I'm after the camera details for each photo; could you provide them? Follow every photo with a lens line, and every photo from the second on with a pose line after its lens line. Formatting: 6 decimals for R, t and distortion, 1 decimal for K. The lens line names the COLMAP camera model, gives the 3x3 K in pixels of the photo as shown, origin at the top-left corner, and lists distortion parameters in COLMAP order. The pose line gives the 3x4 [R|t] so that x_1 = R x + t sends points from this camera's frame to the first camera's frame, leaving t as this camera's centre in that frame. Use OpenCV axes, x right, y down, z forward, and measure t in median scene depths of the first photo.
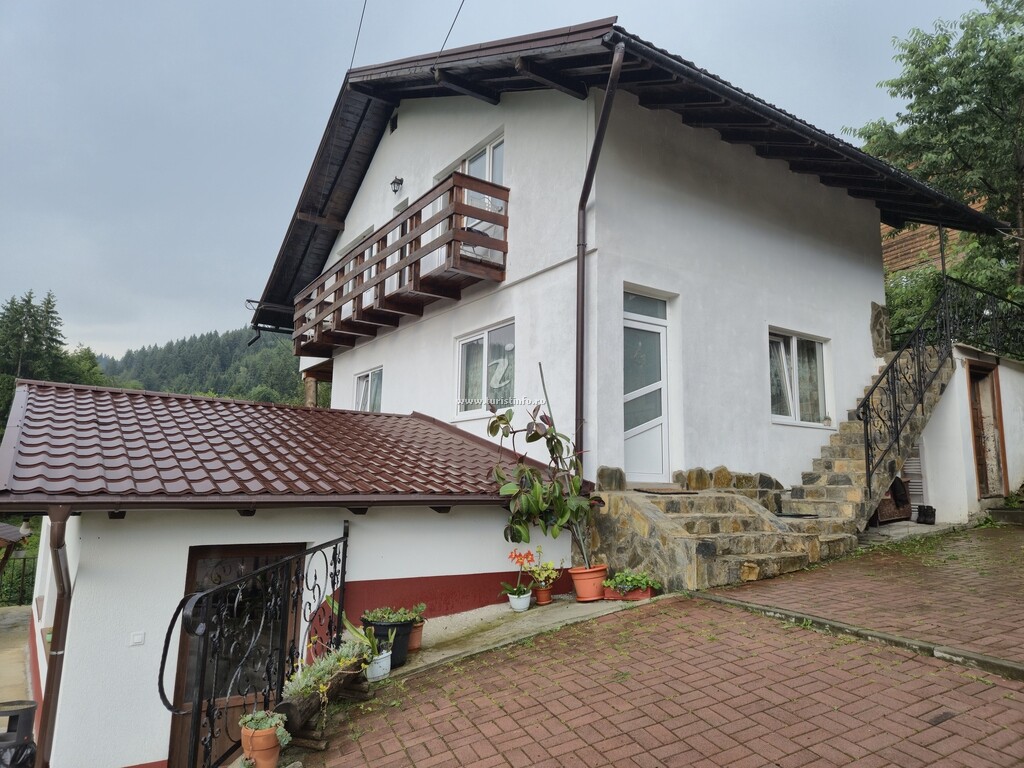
lens RADIAL K [[684.2, 0, 513.4], [0, 684.2, 379.5], [0, 0, 1]] dist [0.082911, -0.073547]
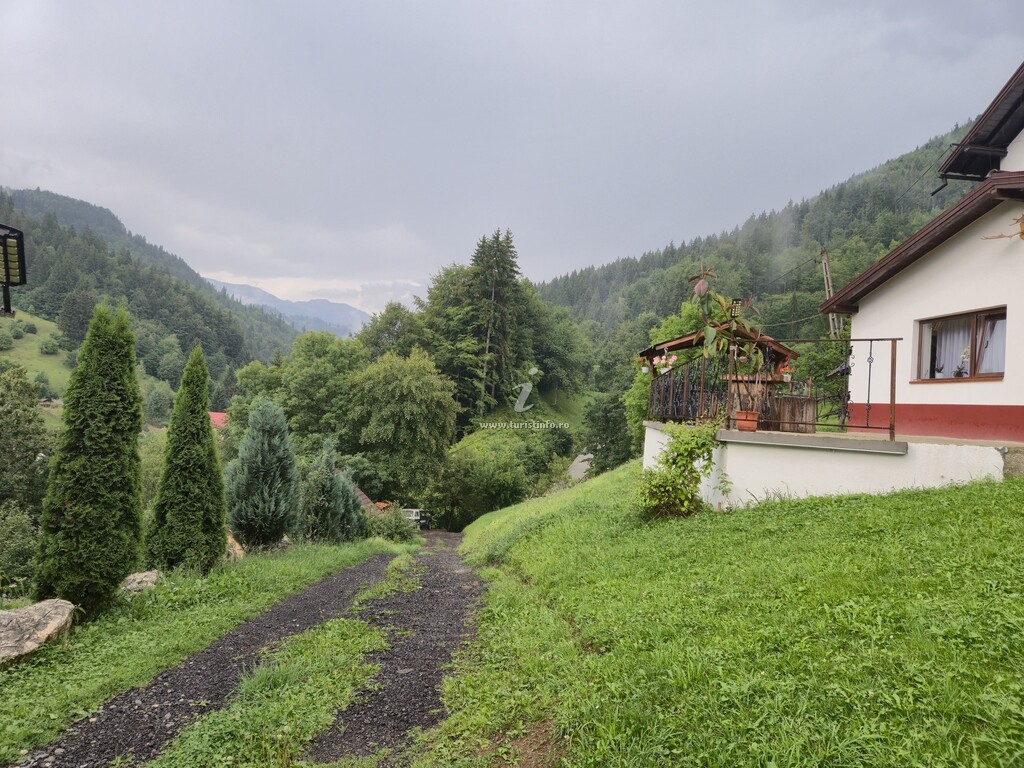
lens RADIAL K [[684.2, 0, 510.4], [0, 684.2, 381.4], [0, 0, 1]] dist [0.082911, -0.073547]
pose [[0.871437, 0.023428, -0.489948, -0.892728], [0.027406, 0.994973, 0.096322, 0.230943], [0.489742, -0.097366, 0.866414, -0.478415]]
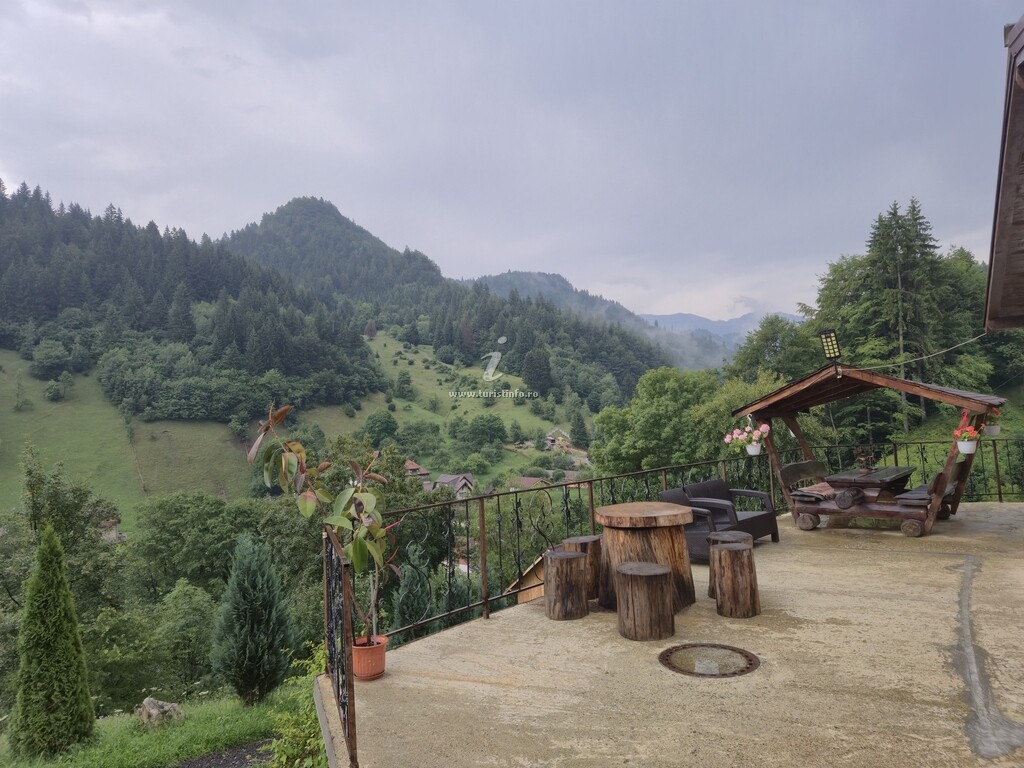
lens RADIAL K [[684.2, 0, 511.3], [0, 684.2, 375.1], [0, 0, 1]] dist [0.082911, -0.073547]
pose [[0.420117, -0.094242, -0.902563, -0.470345], [0.197042, 0.980337, -0.010646, 0.187973], [0.885820, -0.173370, 0.430426, 0.472056]]
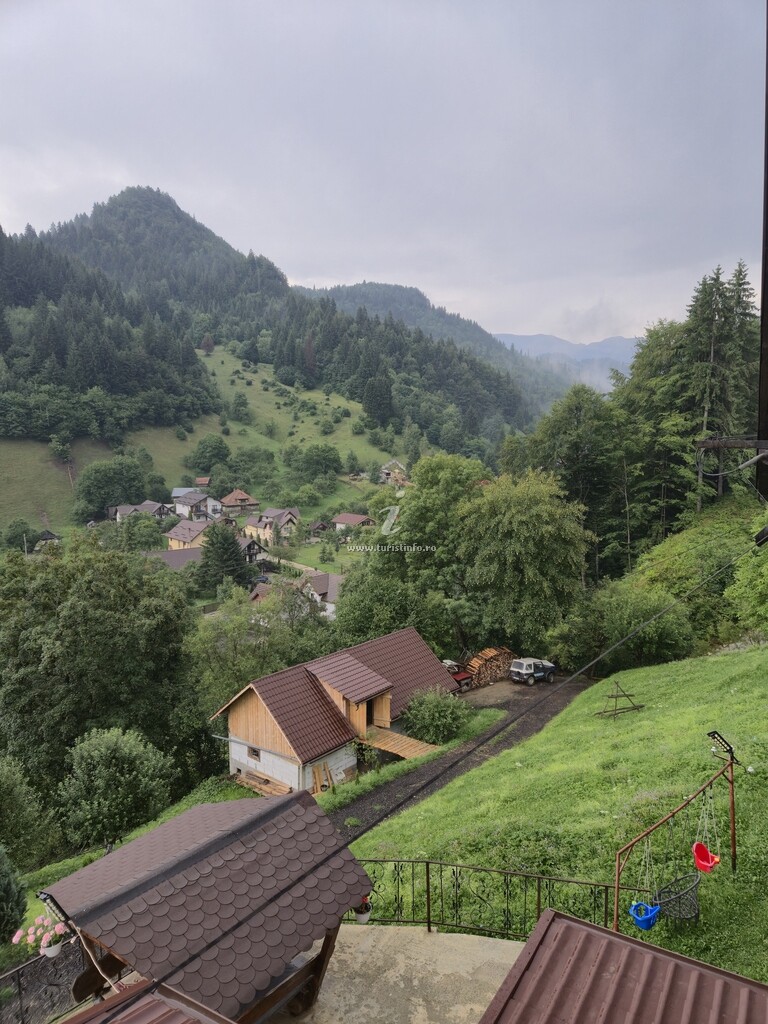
lens RADIAL K [[684.2, 0, 392.8], [0, 684.2, 517.3], [0, 0, 1]] dist [0.082911, -0.073547]
pose [[0.457713, 0.085597, -0.884970, -0.365208], [0.153748, 0.972740, 0.173606, -0.316502], [0.875706, -0.215524, 0.432075, 1.521260]]
